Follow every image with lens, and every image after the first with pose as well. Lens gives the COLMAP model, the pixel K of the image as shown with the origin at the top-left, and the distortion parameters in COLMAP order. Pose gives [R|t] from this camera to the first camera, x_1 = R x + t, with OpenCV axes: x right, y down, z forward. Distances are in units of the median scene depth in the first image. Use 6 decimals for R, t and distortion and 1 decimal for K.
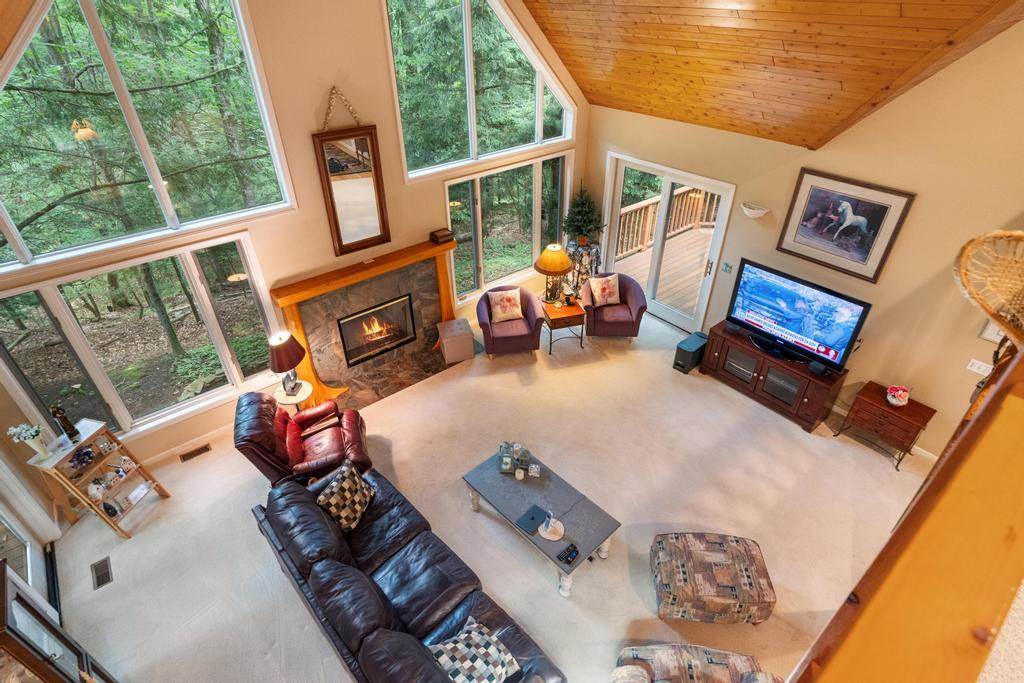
lens RADIAL K [[515.5, 0, 511.3], [0, 515.5, 347.4], [0, 0, 1]] dist [-0.005256, 0.001370]
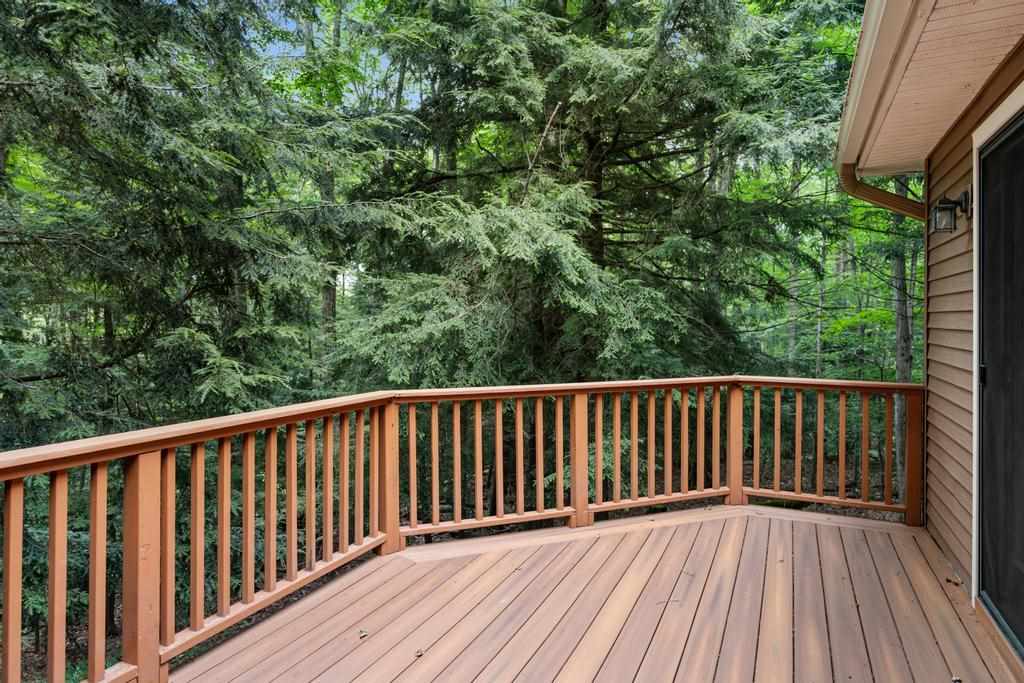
lens RADIAL K [[668.9, 0, 513.0], [0, 668.9, 334.4], [0, 0, 1]] dist [0.002310, 0.000141]
pose [[0.880969, 0.003493, 0.473161, 0.485318], [0.266373, 0.822808, -0.502028, -0.250928], [-0.391074, 0.568309, 0.723938, 1.277503]]
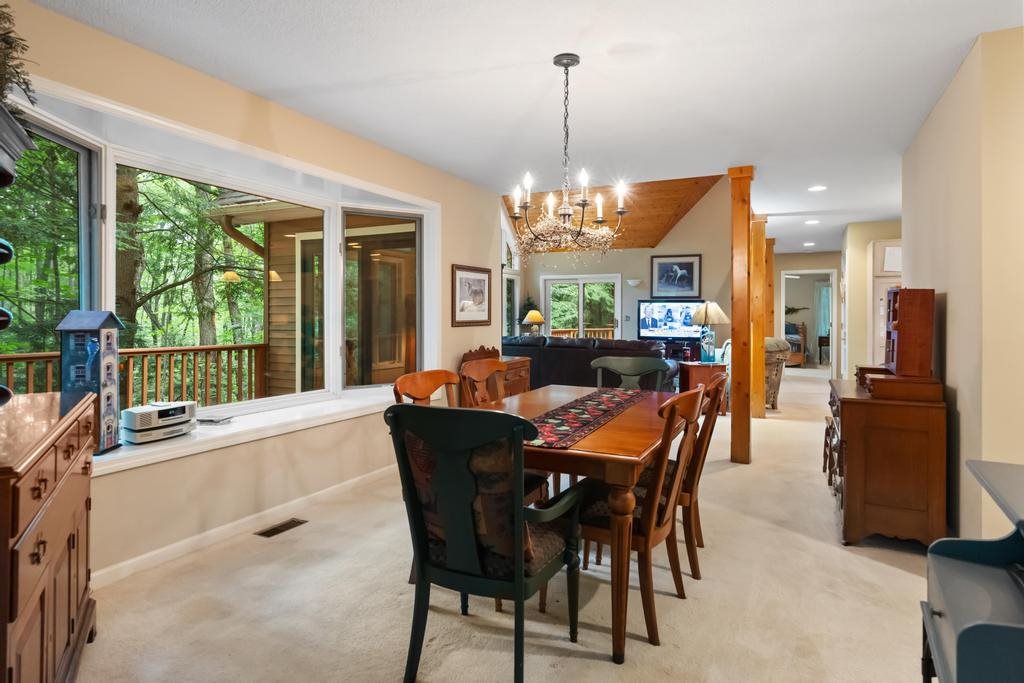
lens RADIAL K [[602.1, 0, 503.2], [0, 602.1, 324.9], [0, 0, 1]] dist [0.004448, -0.000994]
pose [[0.915250, 0.005078, 0.402855, -0.970285], [0.225019, 0.822984, -0.521597, 1.020702], [-0.334192, 0.568042, 0.752093, -0.485206]]
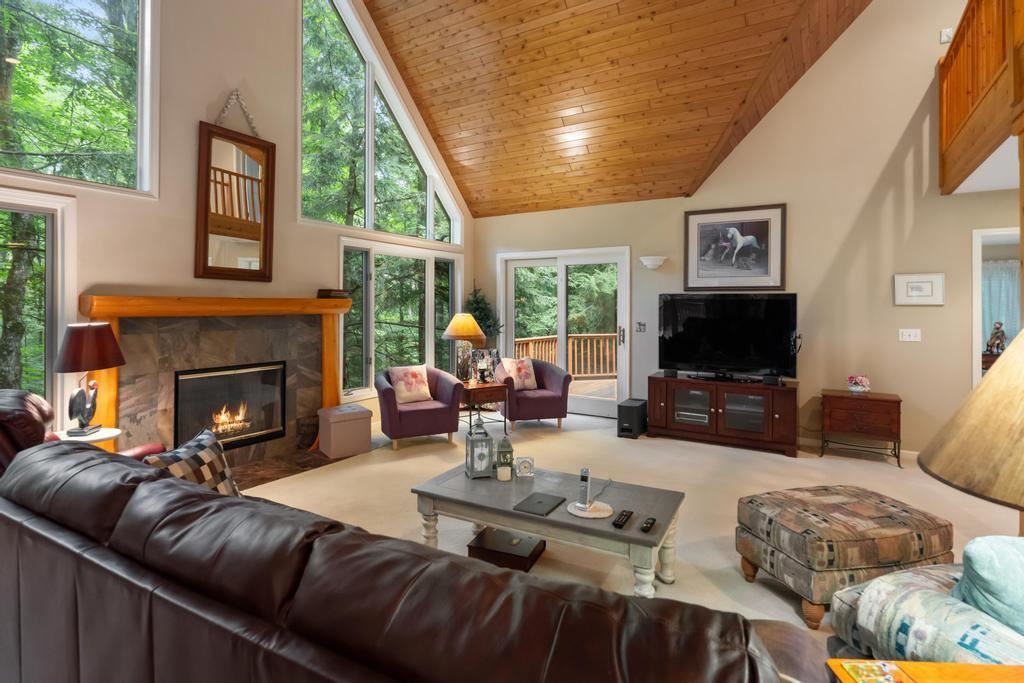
lens RADIAL K [[515.5, 0, 510.9], [0, 515.5, 309.7], [0, 0, 1]] dist [-0.005256, 0.001370]
pose [[0.945993, 0.012503, 0.323947, -0.159037], [0.176398, 0.818528, -0.546713, 0.374115], [-0.271995, 0.574330, 0.772116, 0.350231]]
